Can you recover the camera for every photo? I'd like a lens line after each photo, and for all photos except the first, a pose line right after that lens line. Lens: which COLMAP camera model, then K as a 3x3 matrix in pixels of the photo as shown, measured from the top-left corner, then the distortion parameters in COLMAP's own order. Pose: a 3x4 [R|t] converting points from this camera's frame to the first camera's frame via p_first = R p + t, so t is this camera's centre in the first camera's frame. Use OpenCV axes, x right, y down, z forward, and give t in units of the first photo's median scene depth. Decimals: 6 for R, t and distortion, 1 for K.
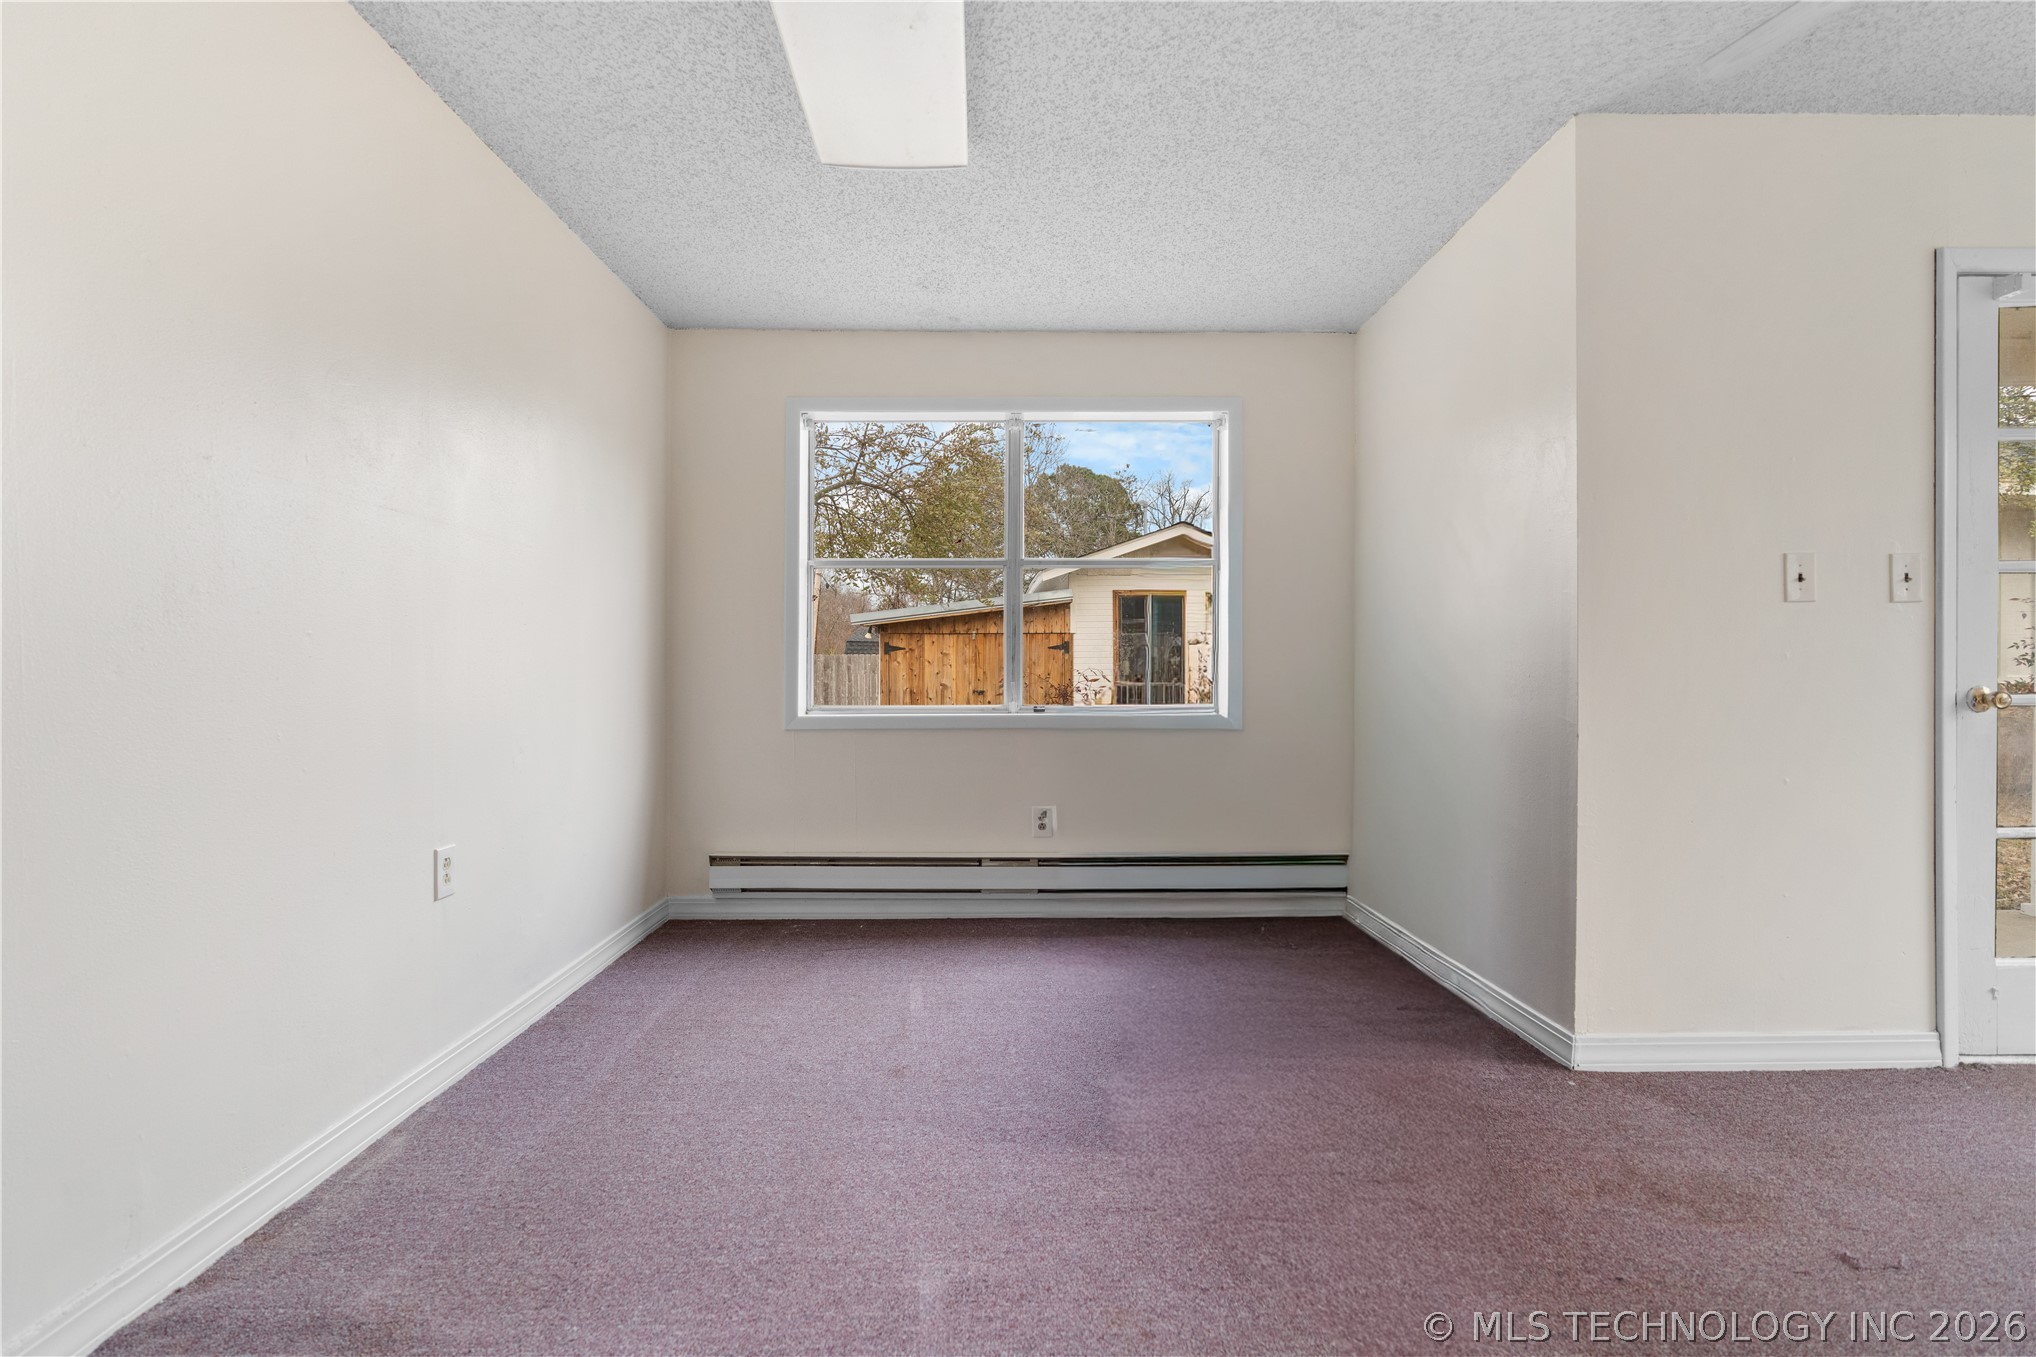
lens RADIAL K [[941.4, 0, 1009.7], [0, 941.4, 680.0], [0, 0, 1]] dist [-0.015201, 0.005486]
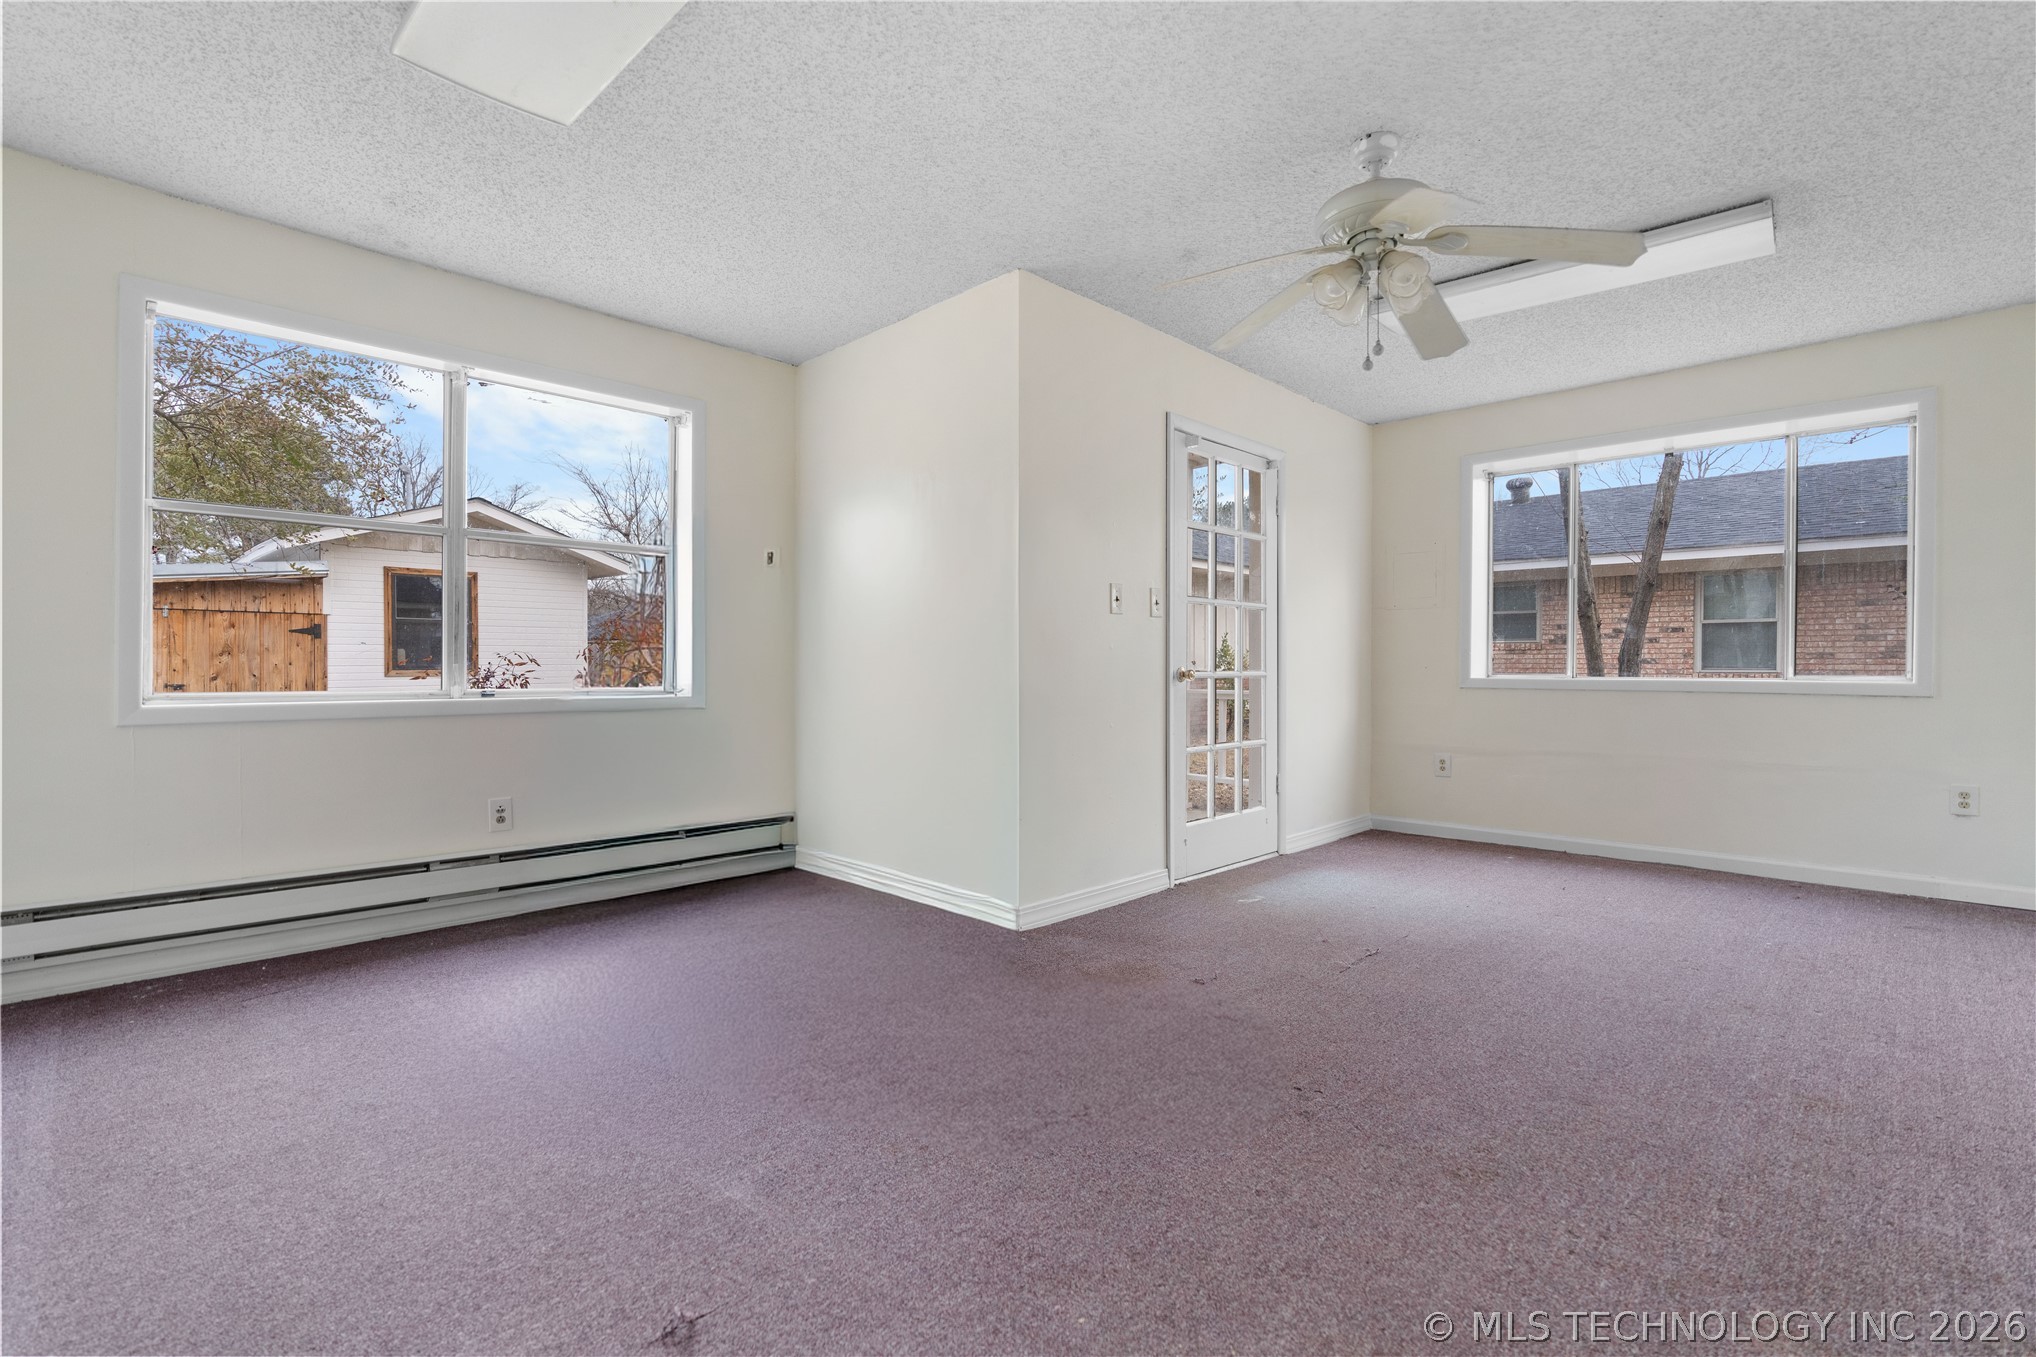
lens RADIAL K [[941.4, 0, 1003.9], [0, 941.4, 676.5], [0, 0, 1]] dist [-0.015201, 0.005486]
pose [[0.703404, 0.000183, 0.710790, -0.291403], [0.000498, 1.000000, -0.000751, 0.016672], [-0.710790, 0.000882, 0.703403, -0.002275]]
